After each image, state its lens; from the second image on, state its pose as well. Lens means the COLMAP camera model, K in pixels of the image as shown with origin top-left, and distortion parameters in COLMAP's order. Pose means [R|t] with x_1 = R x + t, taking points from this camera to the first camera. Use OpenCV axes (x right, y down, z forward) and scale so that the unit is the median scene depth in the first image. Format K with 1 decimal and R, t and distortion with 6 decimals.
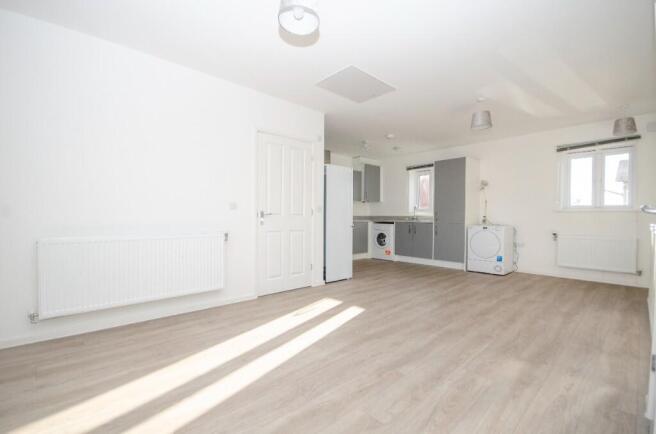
lens RADIAL K [[288.8, 0, 328.0], [0, 288.8, 217.0], [0, 0, 1]] dist [0.000499, -0.000112]
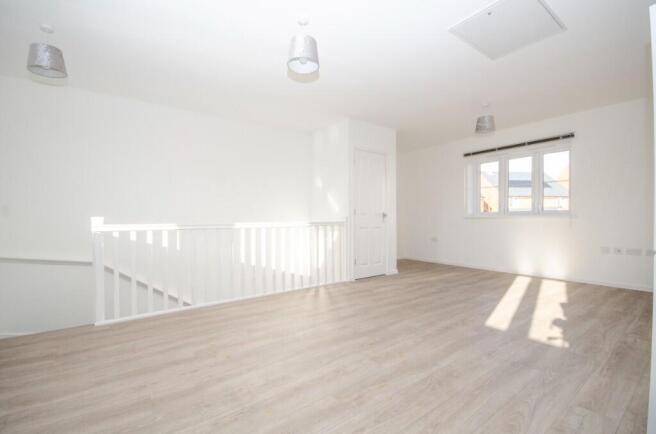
lens RADIAL K [[288.8, 0, 328.0], [0, 288.8, 217.0], [0, 0, 1]] dist [0.000499, -0.000112]
pose [[-0.994470, 0.000383, 0.105018, 0.403003], [0.000034, 0.999994, -0.003324, 0.007599], [-0.105019, -0.003302, -0.994465, 1.569623]]
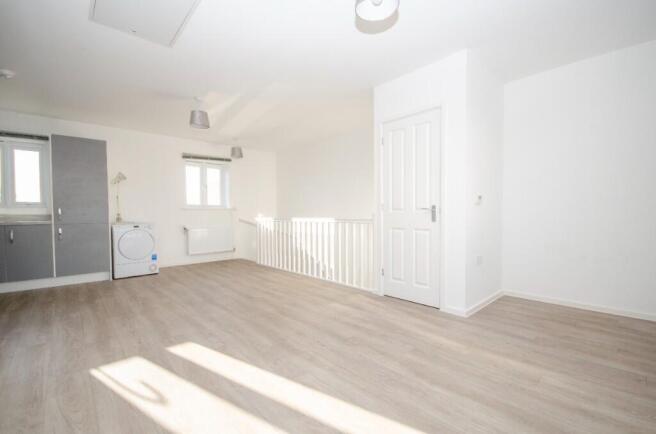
lens RADIAL K [[288.8, 0, 328.0], [0, 288.8, 217.0], [0, 0, 1]] dist [0.000499, -0.000112]
pose [[0.001984, -0.017681, 0.999842, -0.495280], [0.009995, 0.999794, 0.017660, -0.002944], [-0.999948, 0.009958, 0.002160, 0.542448]]
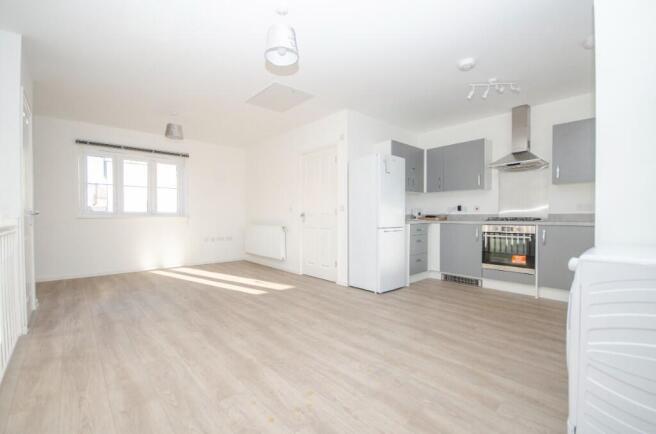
lens RADIAL K [[286.9, 0, 328.2], [0, 286.9, 222.3], [0, 0, 1]] dist [-0.009169, -0.000368]
pose [[-0.003144, 0.015052, -0.999882, 1.071390], [-0.000127, 0.999887, 0.015052, 0.007312], [0.999995, 0.000175, -0.003142, 1.075342]]
